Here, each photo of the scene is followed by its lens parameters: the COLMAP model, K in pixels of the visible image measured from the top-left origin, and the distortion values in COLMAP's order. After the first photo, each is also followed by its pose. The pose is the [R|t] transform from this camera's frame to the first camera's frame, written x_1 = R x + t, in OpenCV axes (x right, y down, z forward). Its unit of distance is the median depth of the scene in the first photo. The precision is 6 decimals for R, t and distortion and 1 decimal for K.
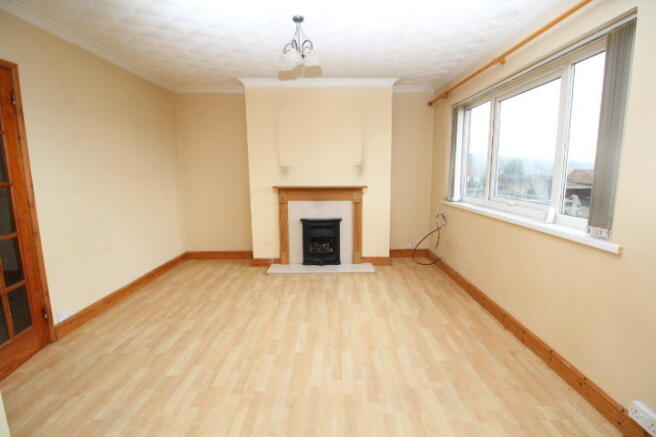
lens RADIAL K [[307.2, 0, 334.2], [0, 307.2, 215.1], [0, 0, 1]] dist [-0.000346, -0.011204]
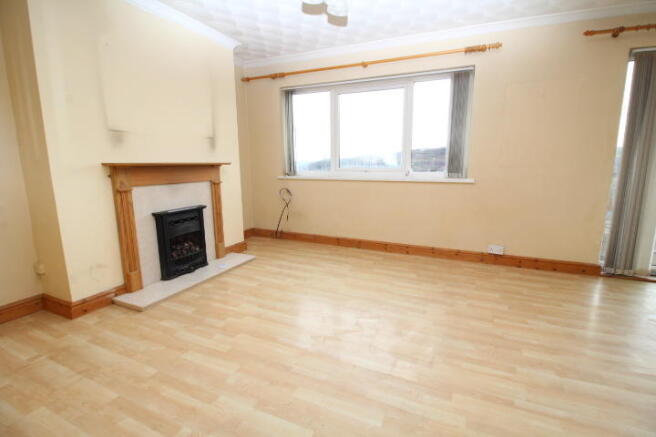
lens RADIAL K [[307.2, 0, 334.2], [0, 307.2, 215.1], [0, 0, 1]] dist [-0.000346, -0.011204]
pose [[0.408113, -0.155185, 0.899645, -0.545973], [0.131756, 0.985142, 0.110164, -0.005659], [-0.903374, 0.073575, 0.422496, 0.379882]]
